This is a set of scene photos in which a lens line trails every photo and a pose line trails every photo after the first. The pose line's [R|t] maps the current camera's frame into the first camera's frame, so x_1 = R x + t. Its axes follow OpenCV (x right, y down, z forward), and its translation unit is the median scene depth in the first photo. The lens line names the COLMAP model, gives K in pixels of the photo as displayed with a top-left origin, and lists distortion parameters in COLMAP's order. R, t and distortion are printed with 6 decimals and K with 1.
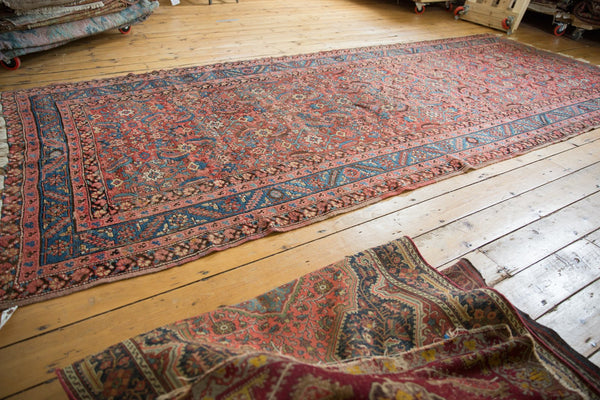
lens RADIAL K [[411.2, 0, 288.1], [0, 411.2, 201.7], [0, 0, 1]] dist [-0.107800, 0.076165]
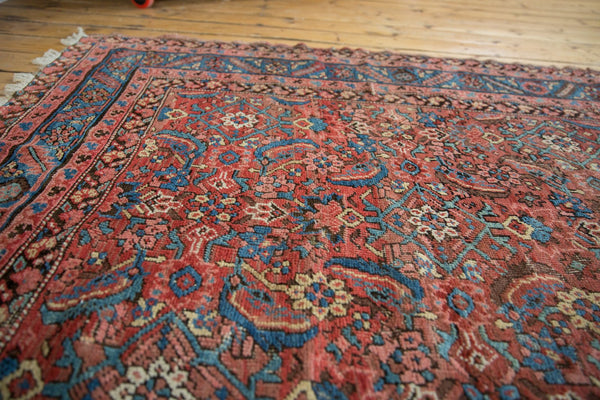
lens RADIAL K [[423.7, 0, 295.0], [0, 423.7, 205.5], [0, 0, 1]] dist [-0.110695, 0.084157]
pose [[0.866638, 0.309956, -0.390981, -0.137853], [-0.308525, 0.948763, 0.068278, -0.177999], [0.392111, 0.061455, 0.917863, 0.591670]]
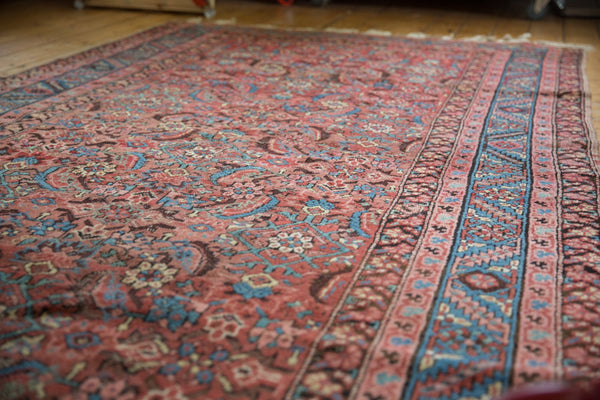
lens RADIAL K [[767.0, 0, 300.5], [0, 767.0, 200.9], [0, 0, 1]] dist [0.054361, 0.000000]
pose [[0.722775, -0.288062, 0.628185, 0.012605], [0.424738, 0.902206, -0.074976, -0.208466], [-0.545155, 0.321005, 0.774443, 0.573831]]
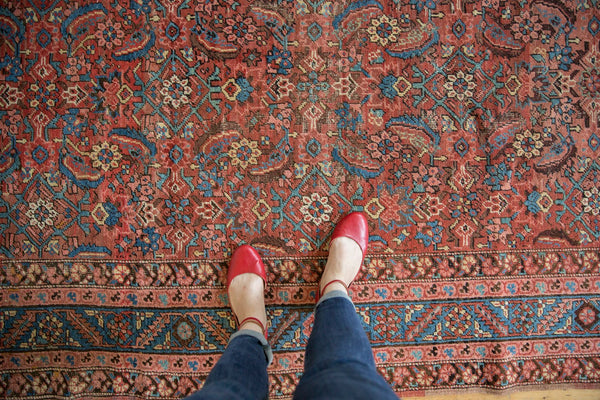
lens RADIAL K [[423.7, 0, 295.1], [0, 423.7, 199.1], [0, 0, 1]] dist [-0.110695, 0.084157]
pose [[0.889372, 0.454756, -0.047062, 0.051660], [-0.240422, 0.552769, 0.797900, -0.557391], [0.388864, -0.698315, 0.600950, 0.584677]]
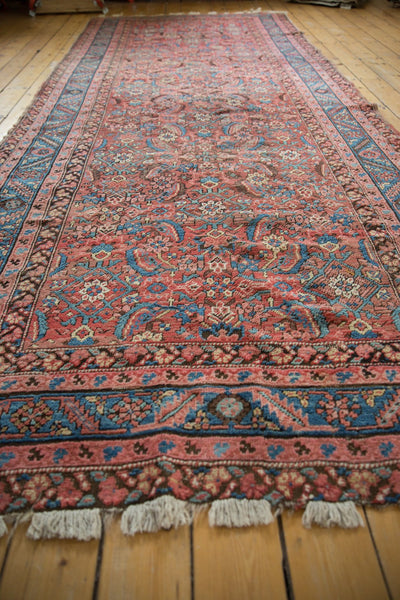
lens RADIAL K [[411.2, 0, 201.7], [0, 411.2, 305.4], [0, 0, 1]] dist [-0.107800, 0.076165]
pose [[0.442208, -0.678083, 0.587074, -0.633530], [0.560359, 0.719951, 0.409473, -0.330975], [-0.700321, 0.147901, 0.698338, 0.541983]]
